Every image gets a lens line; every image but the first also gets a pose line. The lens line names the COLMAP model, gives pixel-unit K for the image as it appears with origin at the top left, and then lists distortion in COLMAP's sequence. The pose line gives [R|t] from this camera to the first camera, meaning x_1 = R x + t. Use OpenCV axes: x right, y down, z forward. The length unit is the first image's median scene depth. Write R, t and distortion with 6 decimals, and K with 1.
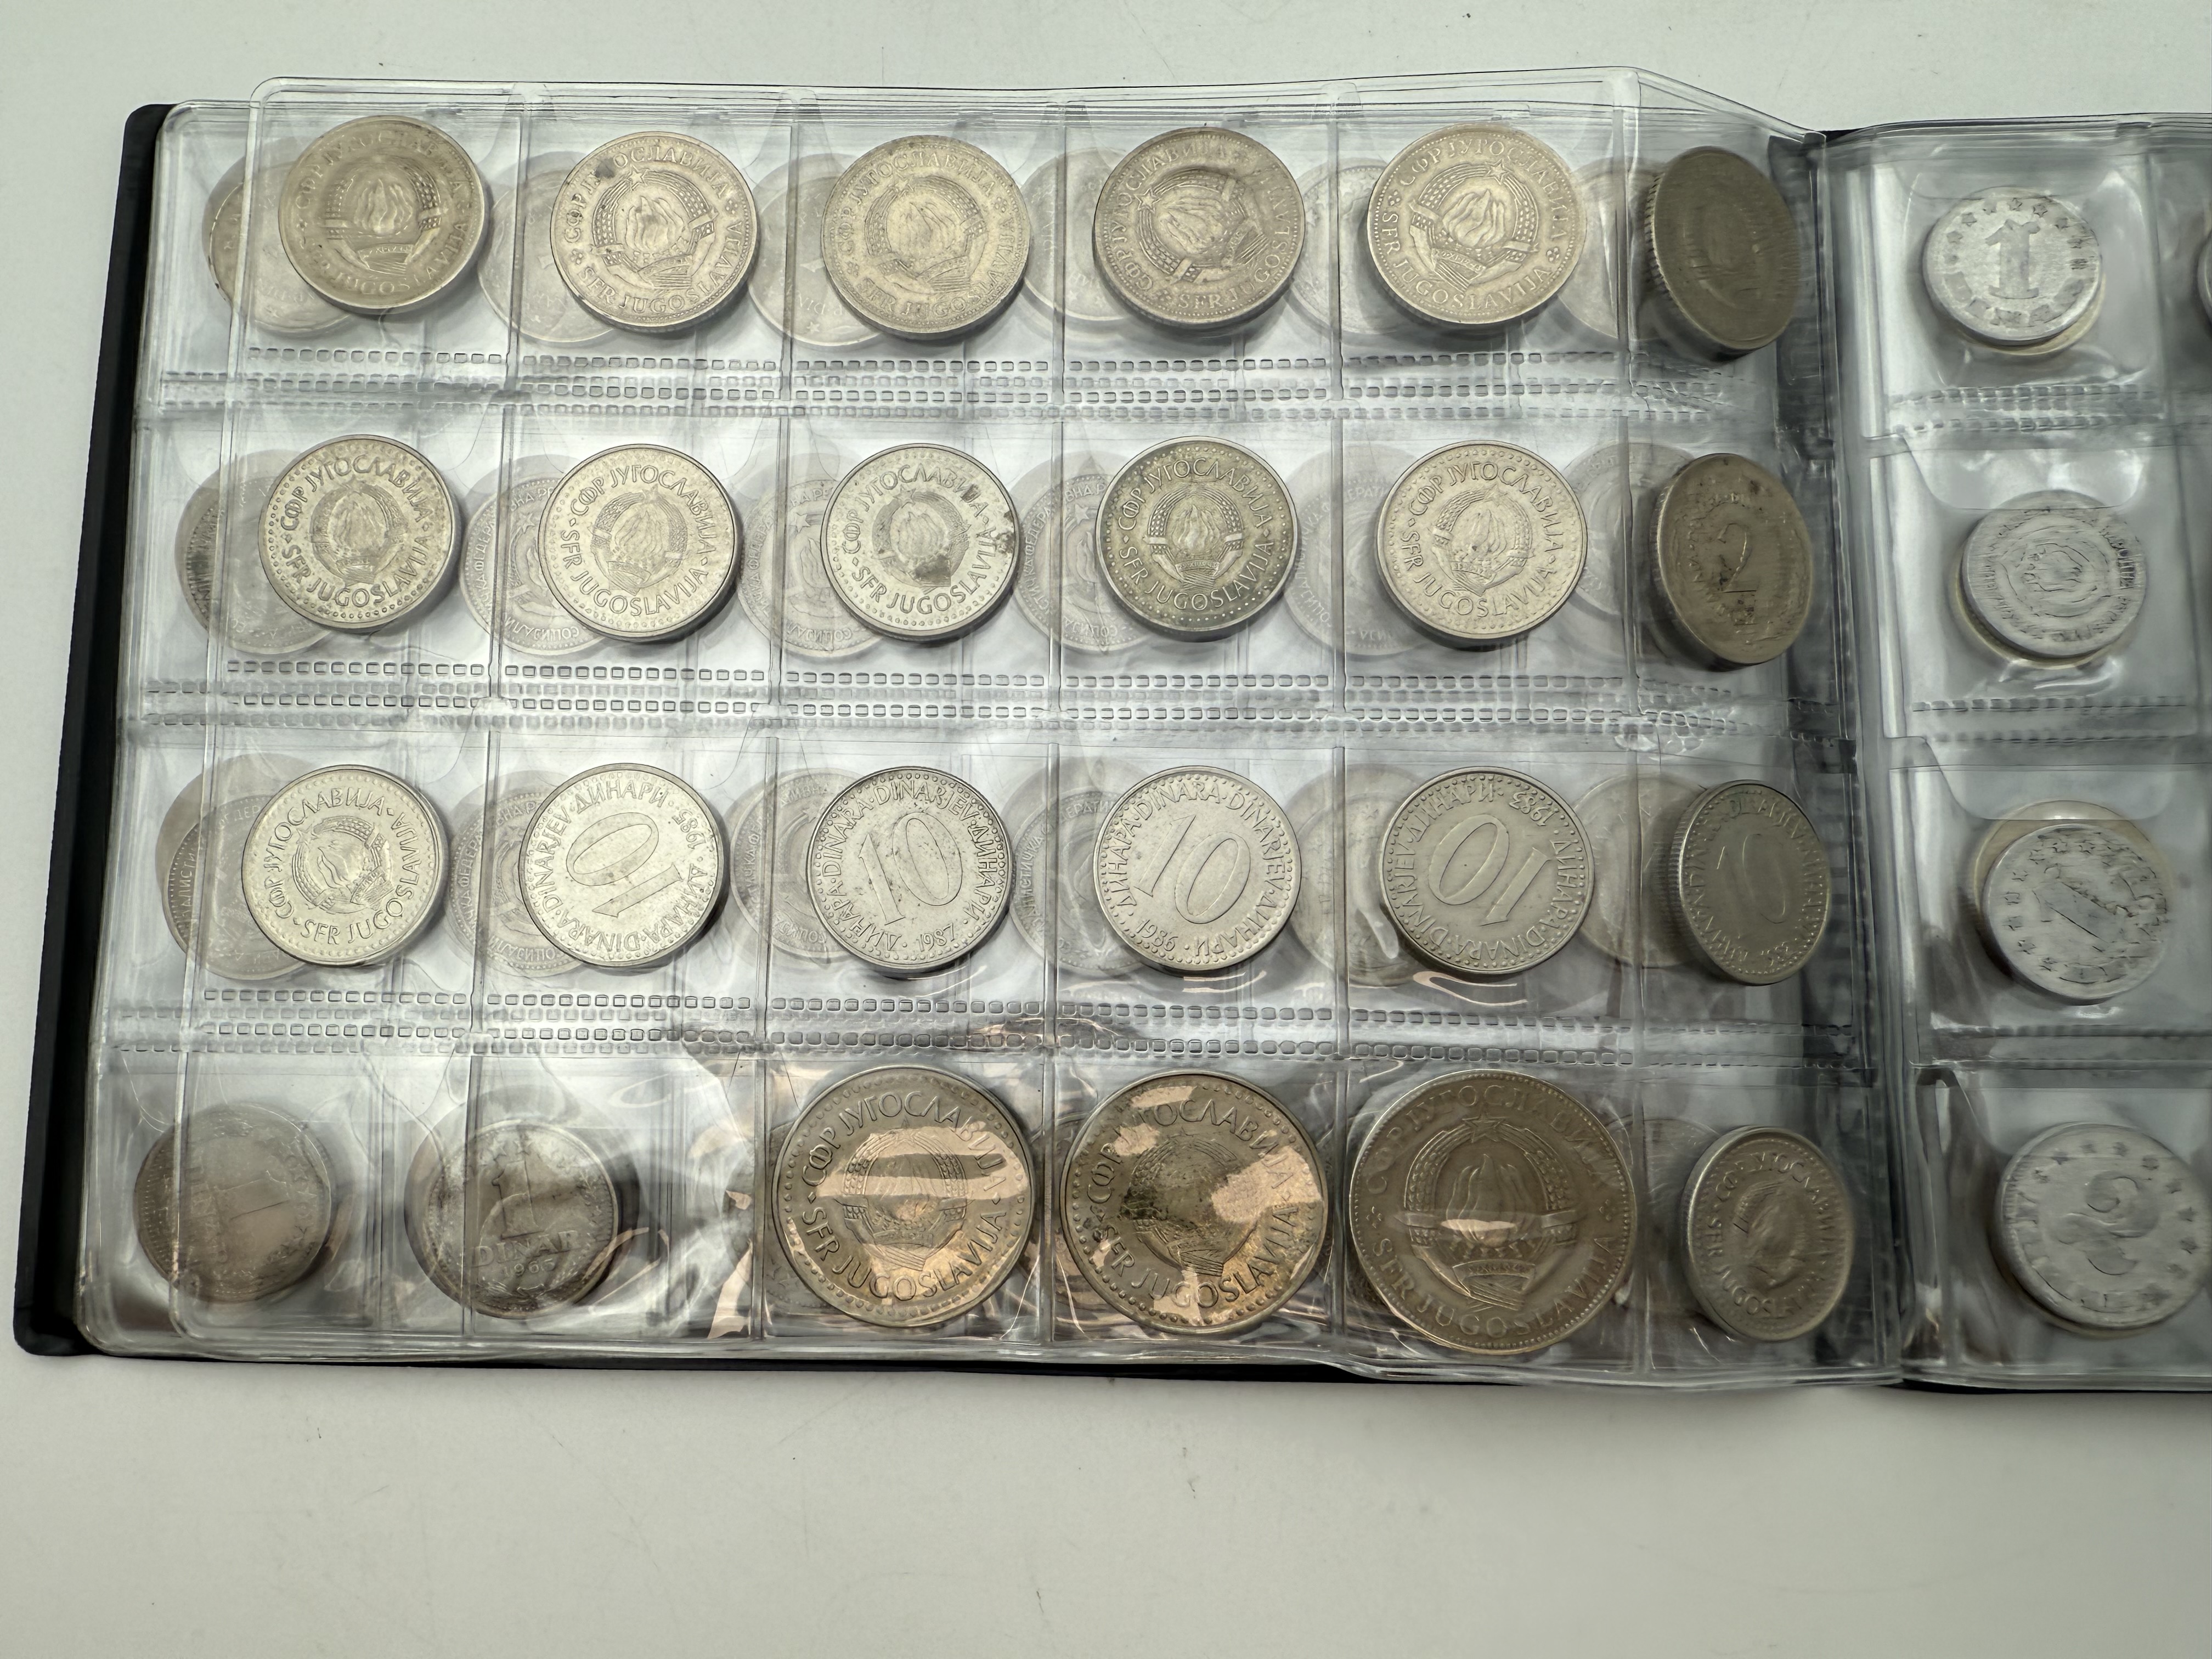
lens RADIAL K [[1533.1, 0, 1050.8], [0, 1533.1, 808.6], [0, 0, 1]] dist [0.002898, 0.004138]
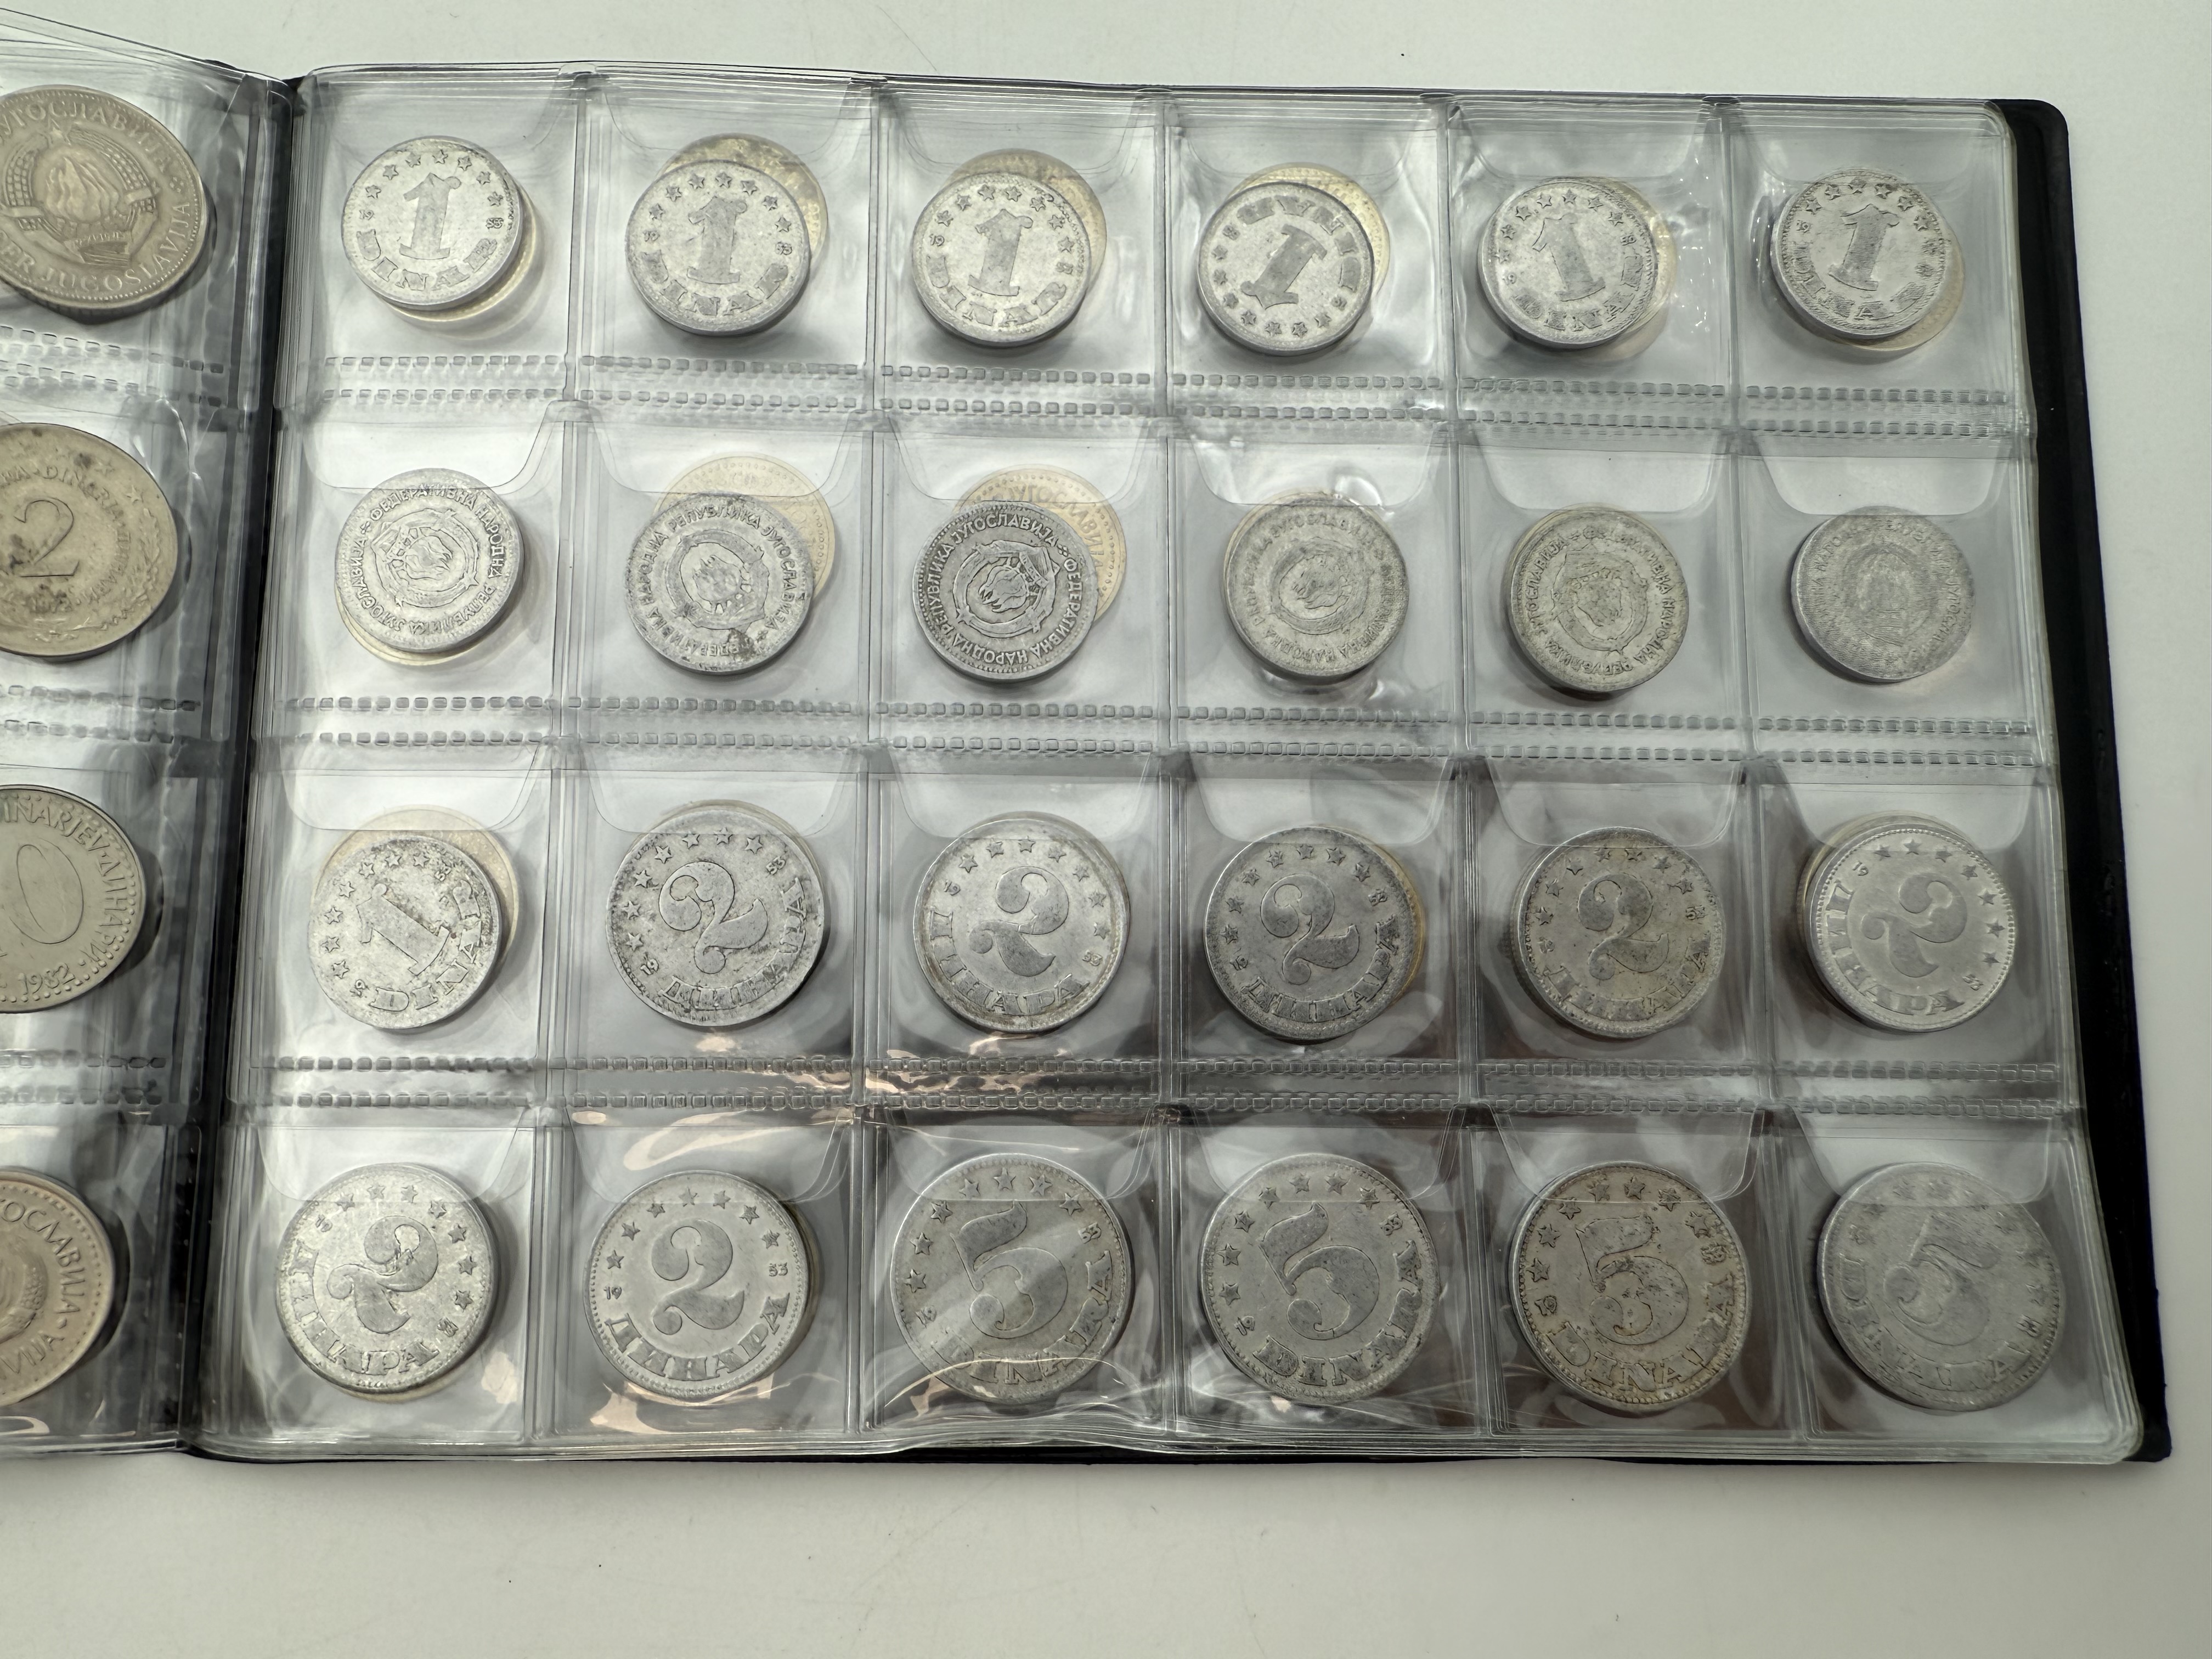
lens RADIAL K [[1533.1, 0, 1050.8], [0, 1533.1, 808.6], [0, 0, 1]] dist [0.002898, 0.004138]
pose [[0.999787, 0.004838, 0.020044, 1.068335], [-0.004859, 0.999988, 0.001026, -0.008739], [-0.020039, -0.001124, 0.999799, 0.087380]]
